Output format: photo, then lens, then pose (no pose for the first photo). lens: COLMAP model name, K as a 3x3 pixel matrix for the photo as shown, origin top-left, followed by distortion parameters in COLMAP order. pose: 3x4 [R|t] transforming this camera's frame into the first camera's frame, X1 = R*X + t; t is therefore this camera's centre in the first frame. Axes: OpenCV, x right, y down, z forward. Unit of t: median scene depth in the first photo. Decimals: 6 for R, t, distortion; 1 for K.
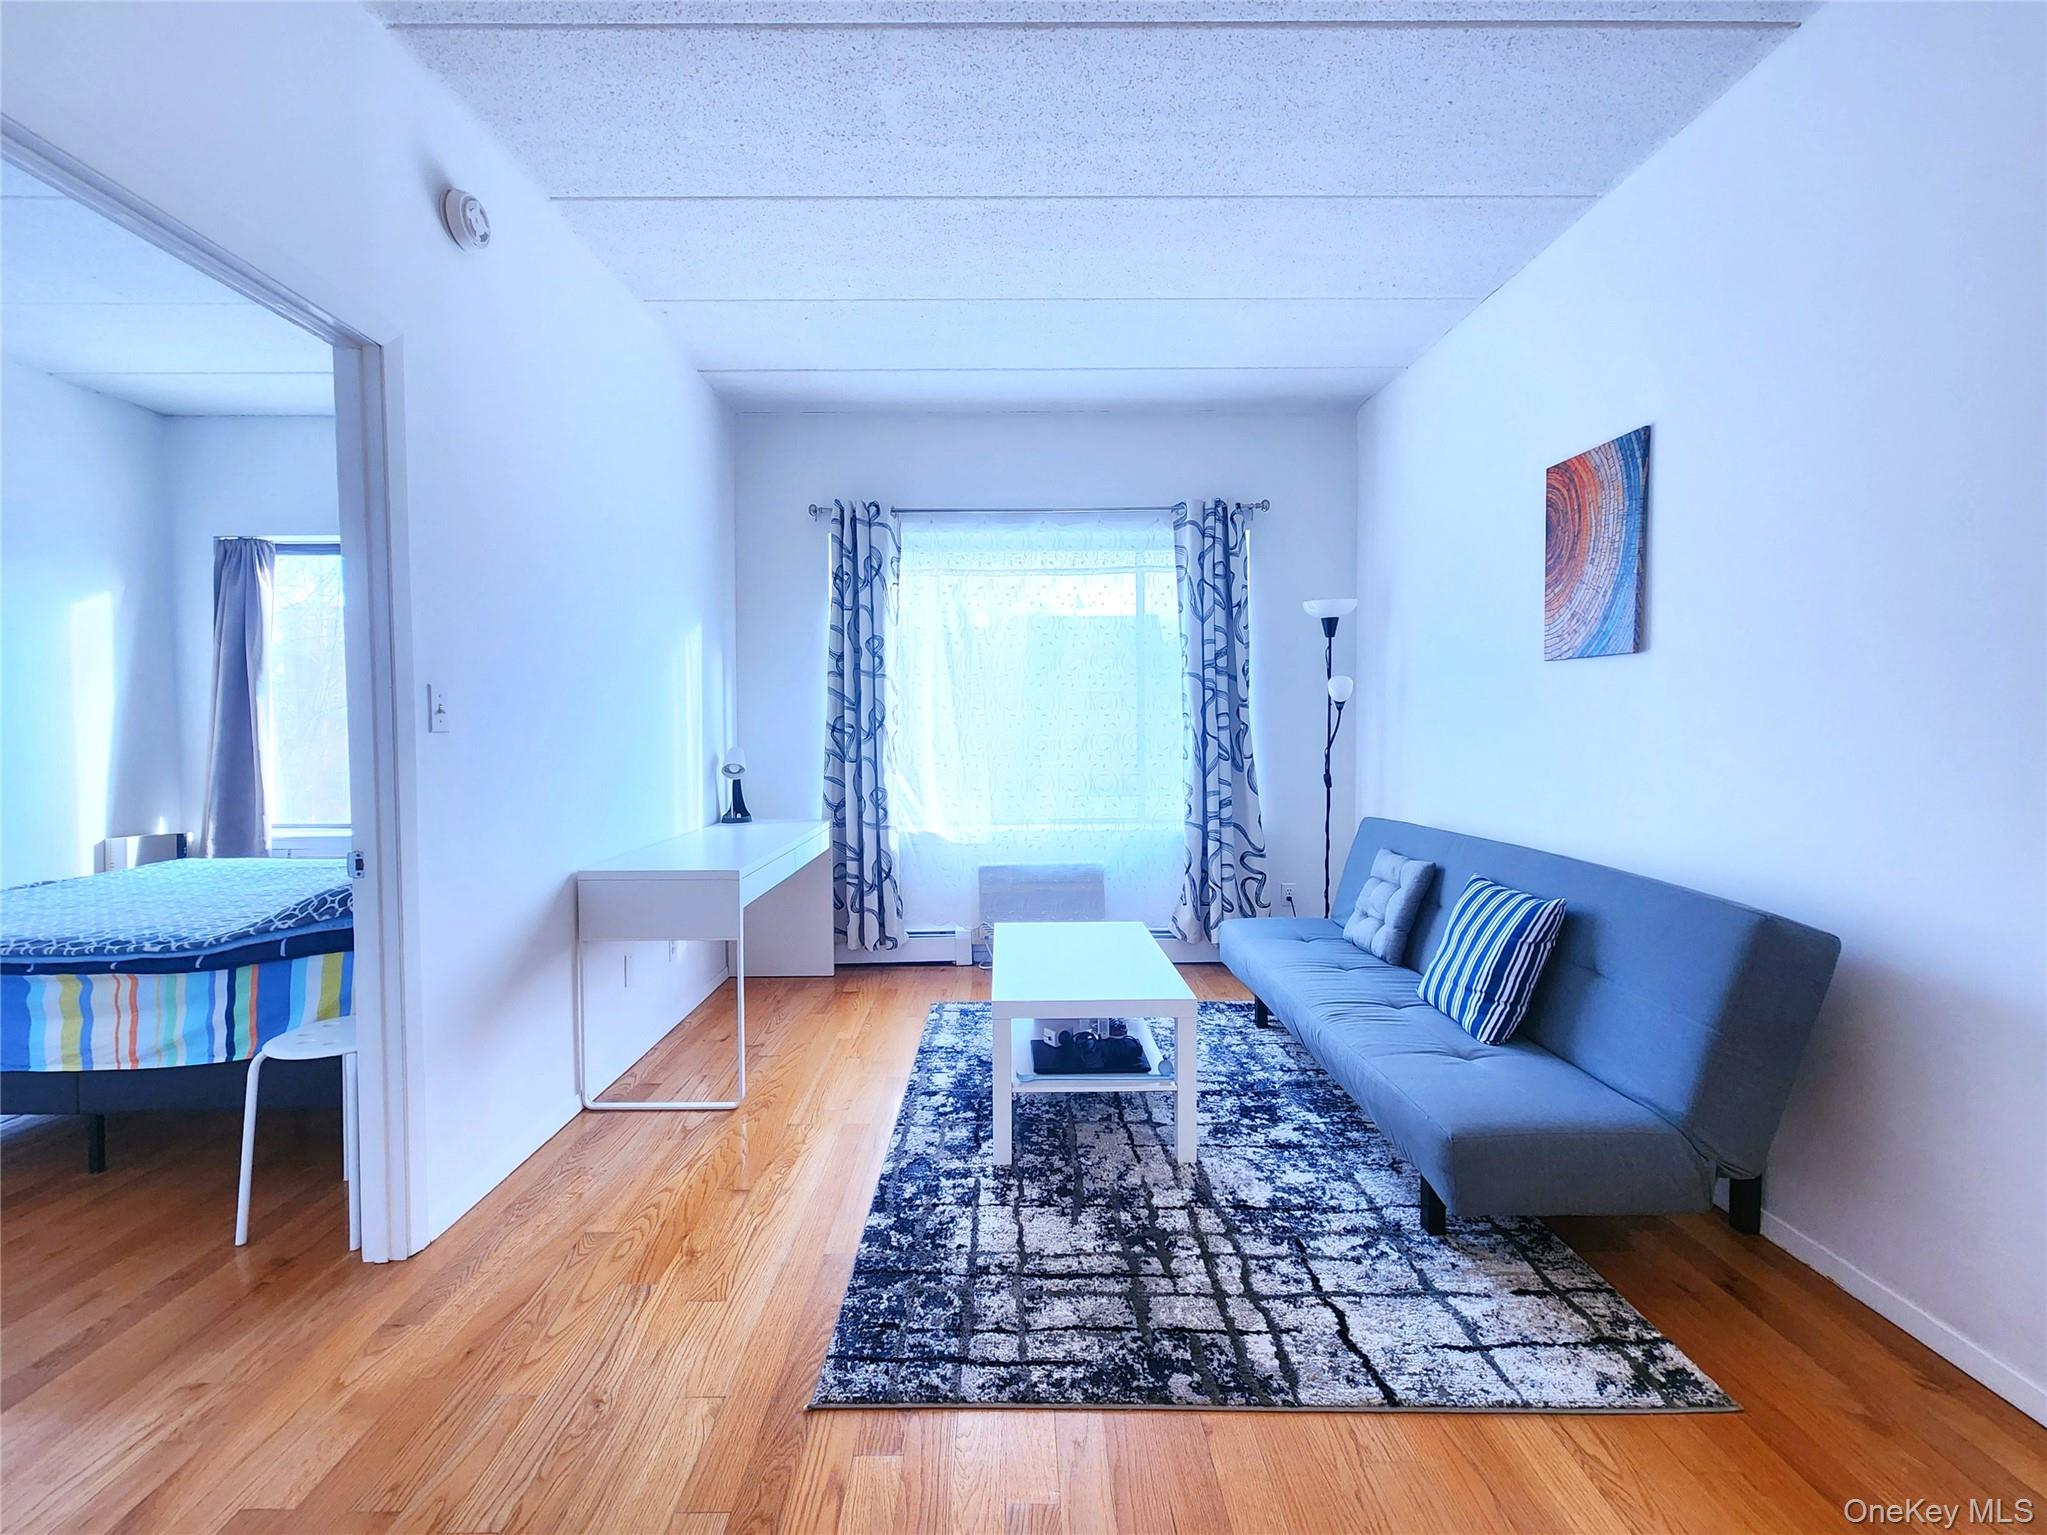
lens RADIAL K [[854.0, 0, 1035.7], [0, 854.0, 755.9], [0, 0, 1]] dist [-0.001396, 0.000083]
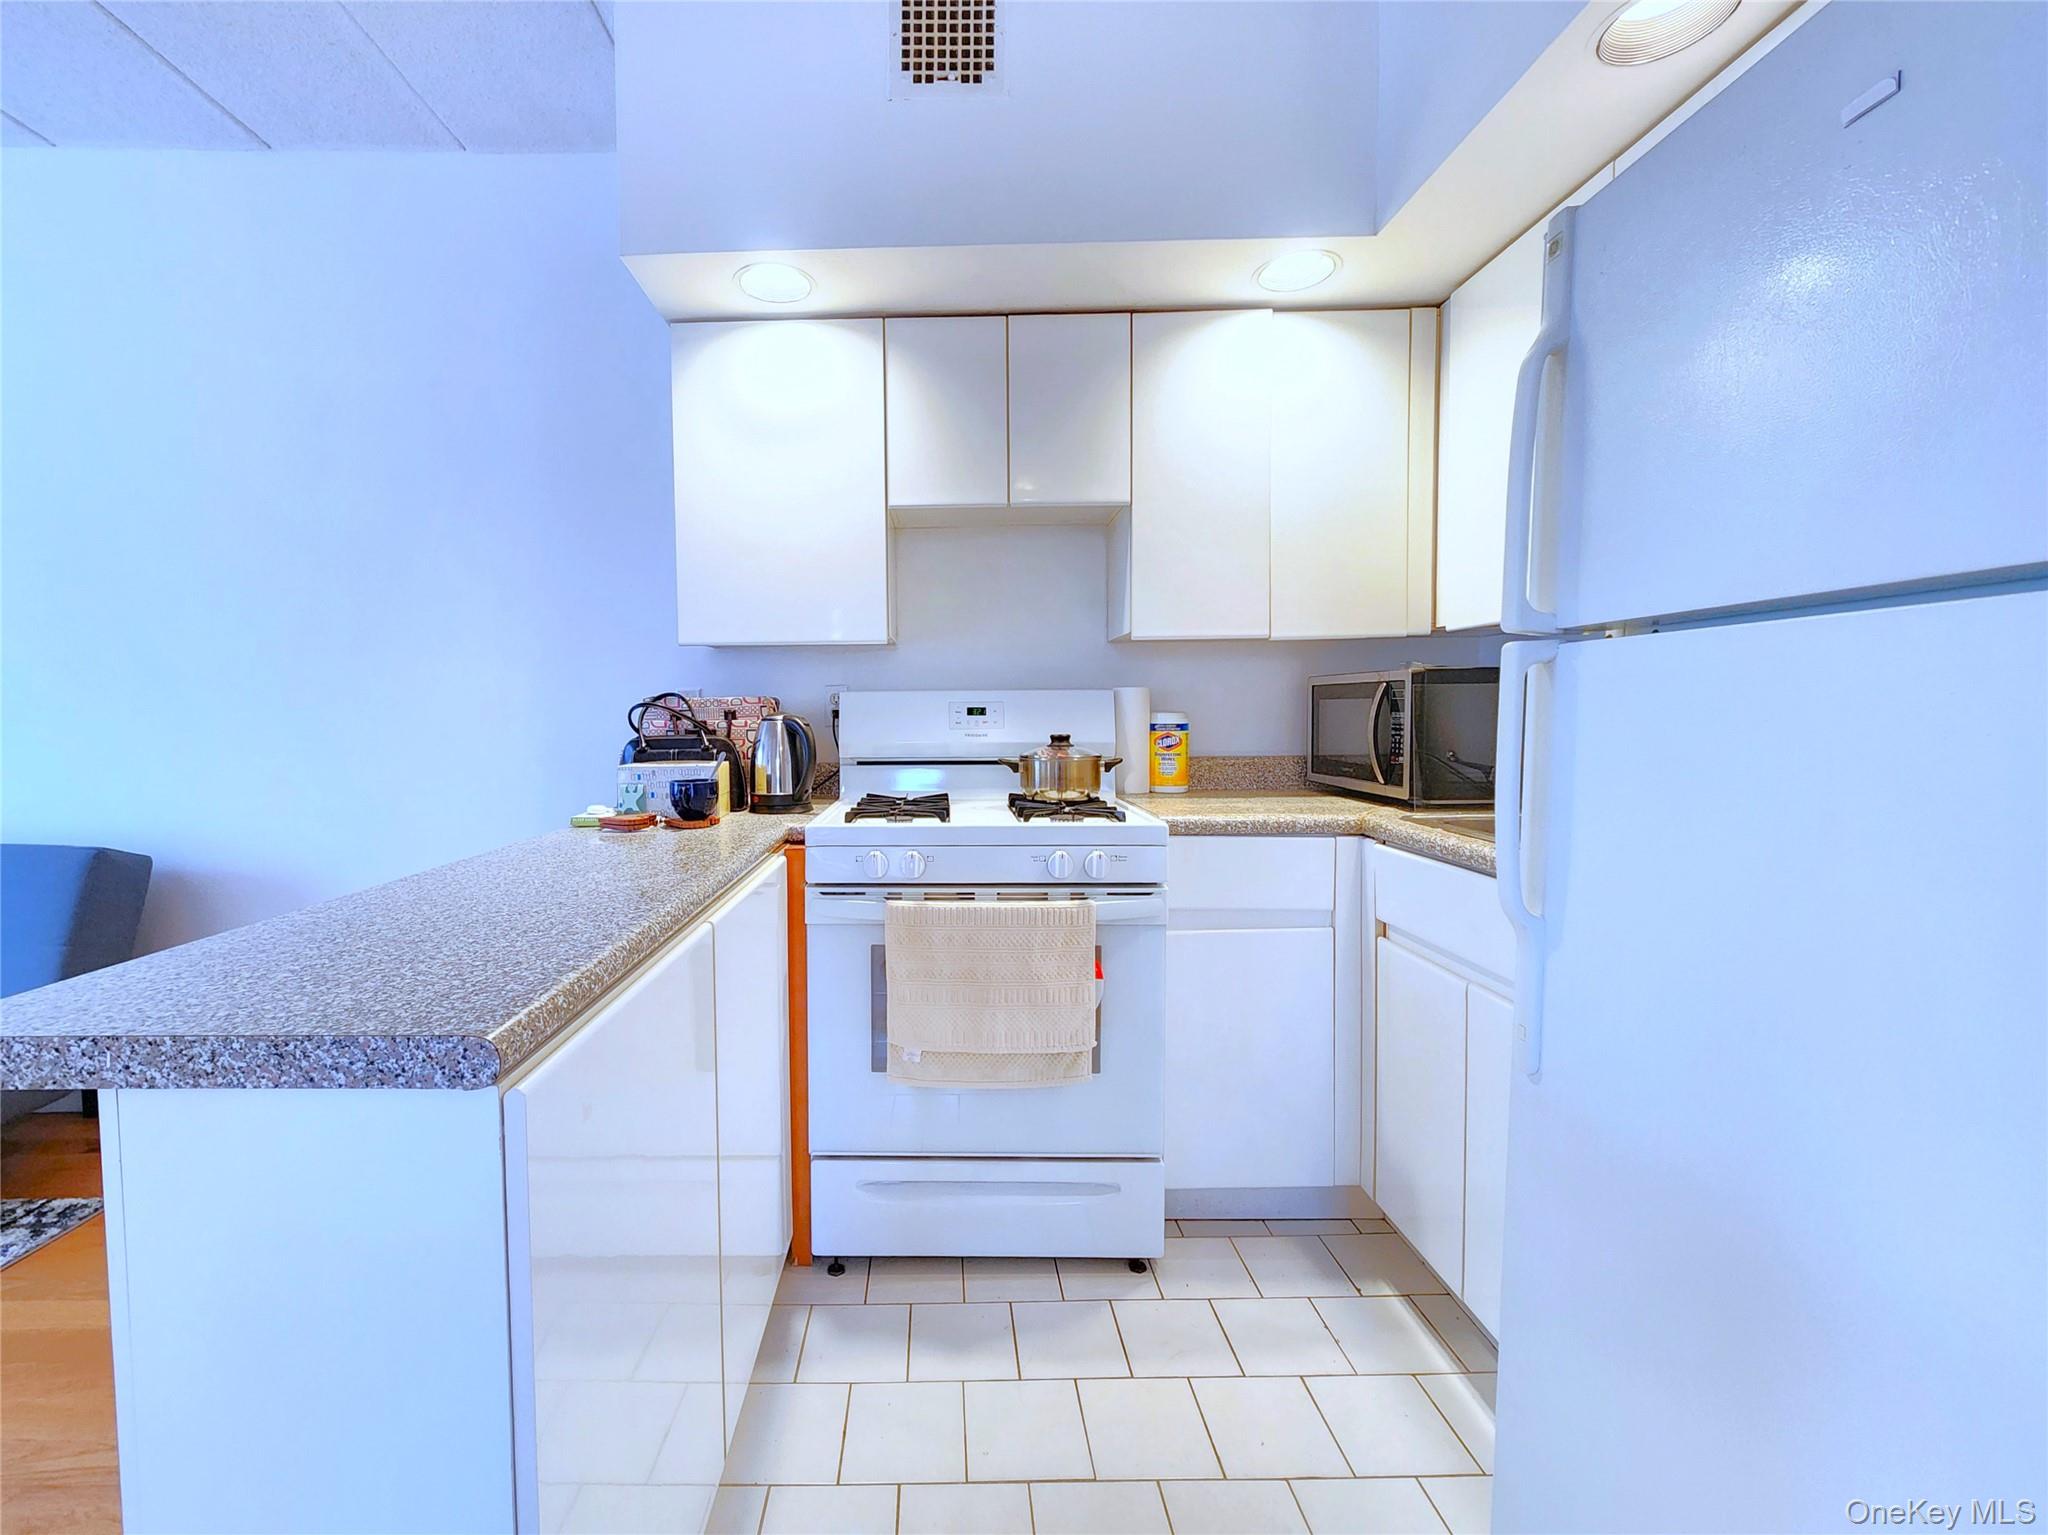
lens RADIAL K [[884.8, 0, 867.4], [0, 884.8, 773.4], [0, 0, 1]] dist [0.001281, 0.000262]
pose [[0.103525, -0.069364, 0.992205, -0.287805], [0.041894, 0.996984, 0.065327, 0.027947], [-0.993744, 0.034804, 0.106119, -0.258785]]
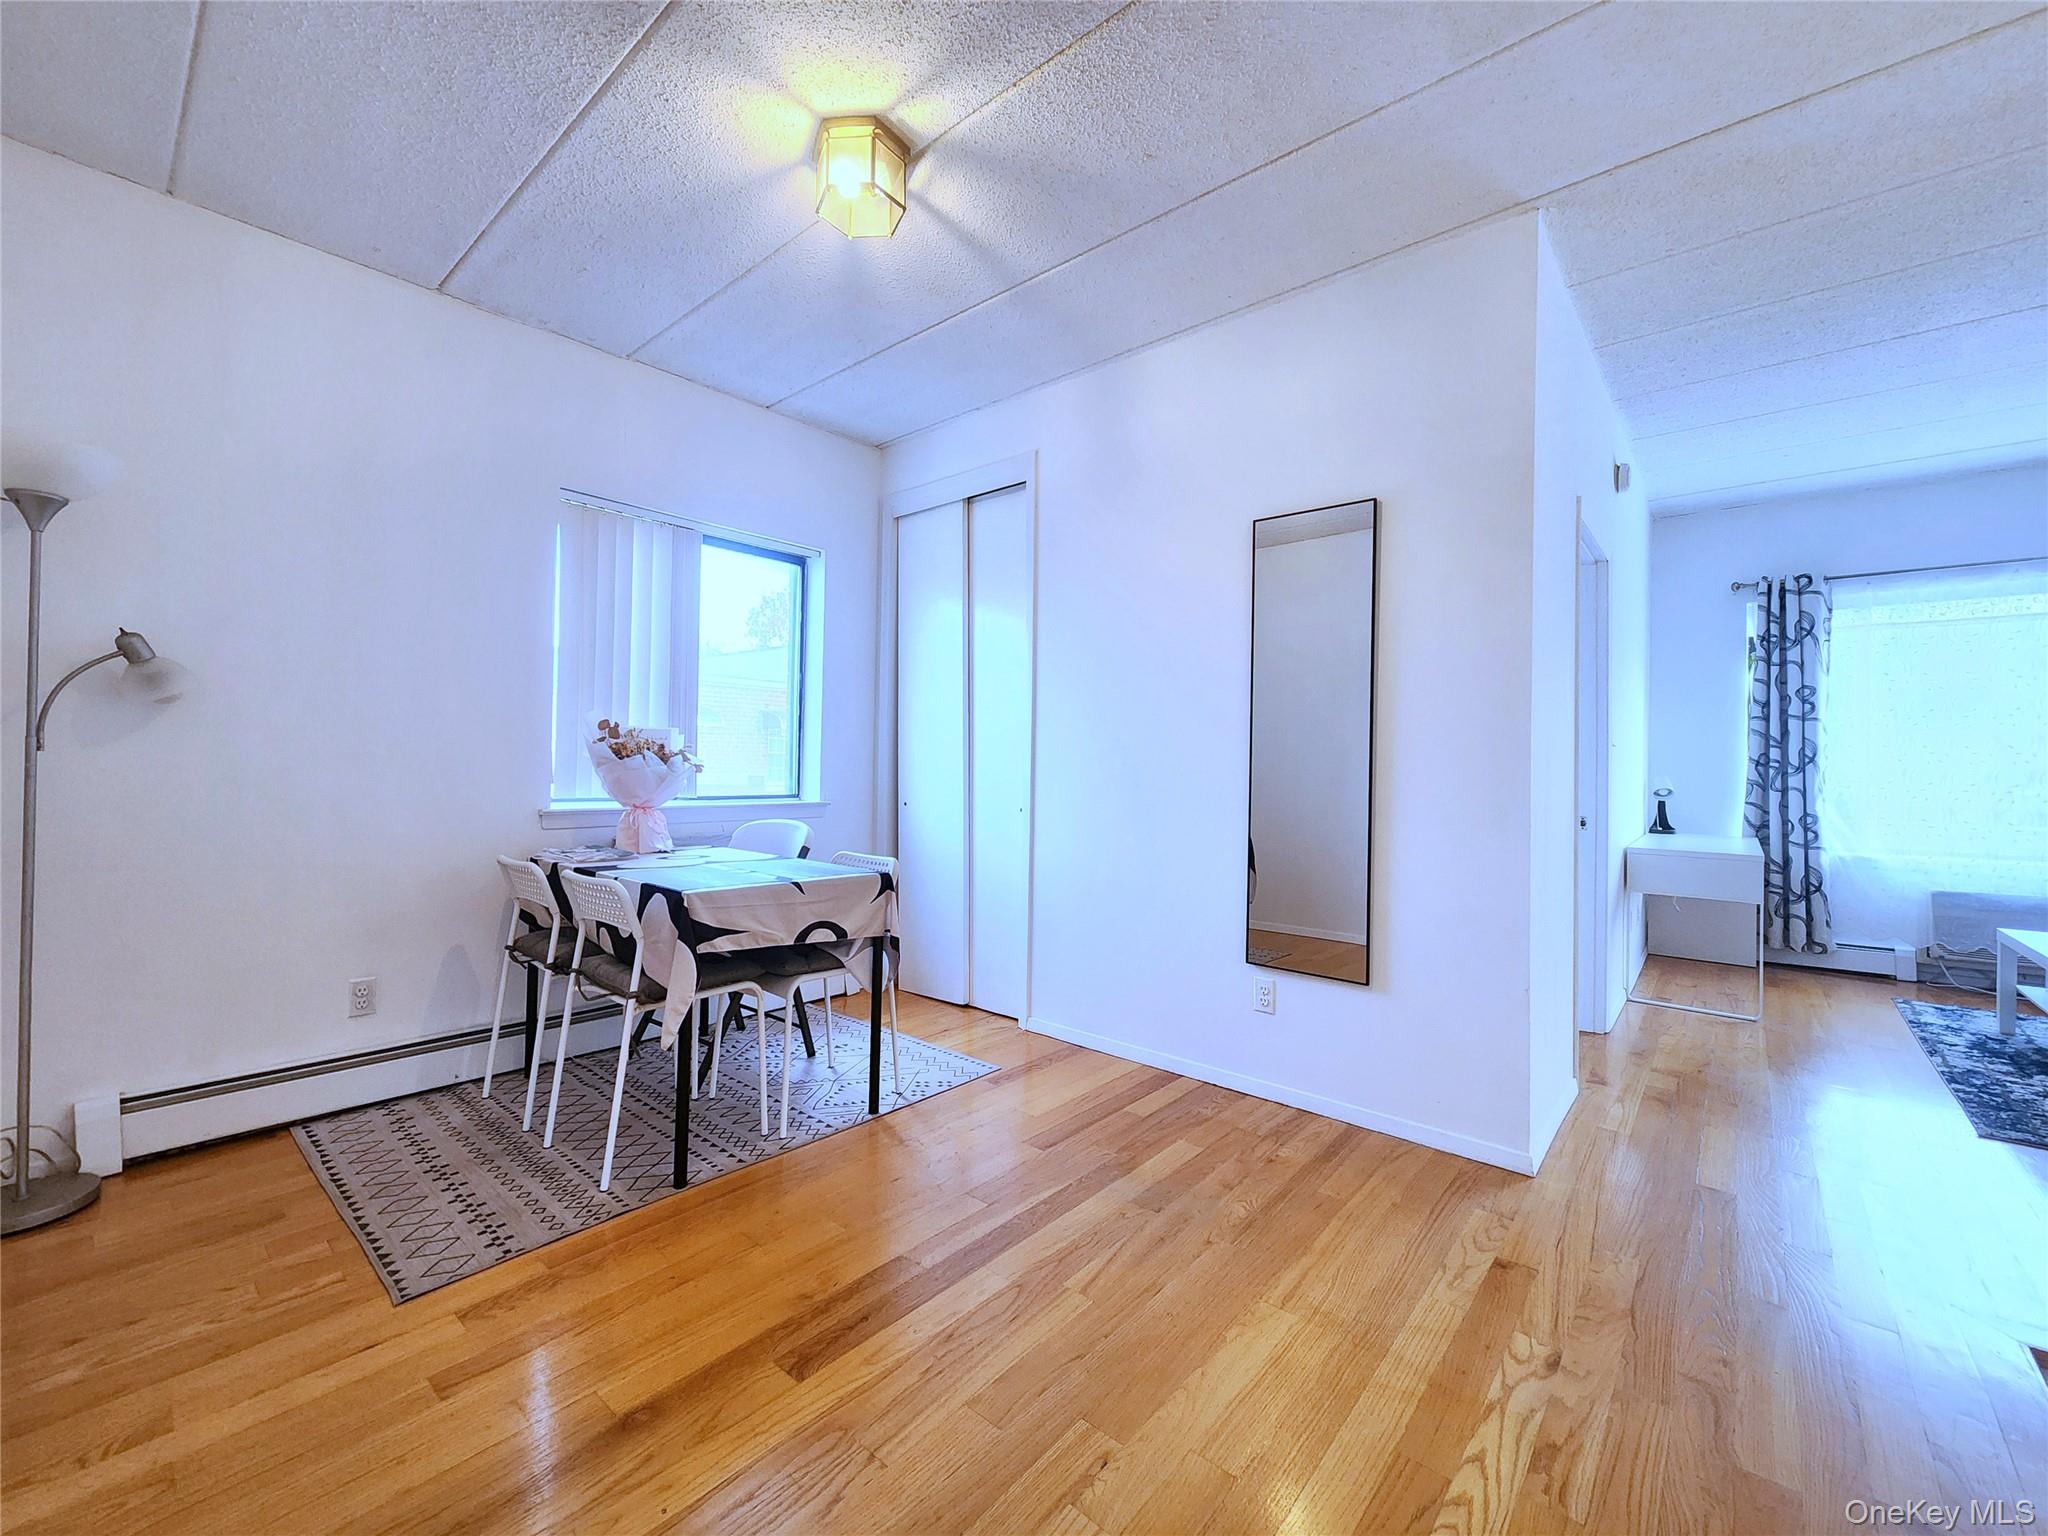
lens RADIAL K [[835.3, 0, 962.5], [0, 835.3, 762.0], [0, 0, 1]] dist [0.001614, -0.006853]
pose [[0.715004, 0.009479, -0.699056, -0.352965], [-0.042594, 0.998641, -0.030025, 0.081079], [0.697821, 0.051243, 0.714437, -1.031312]]
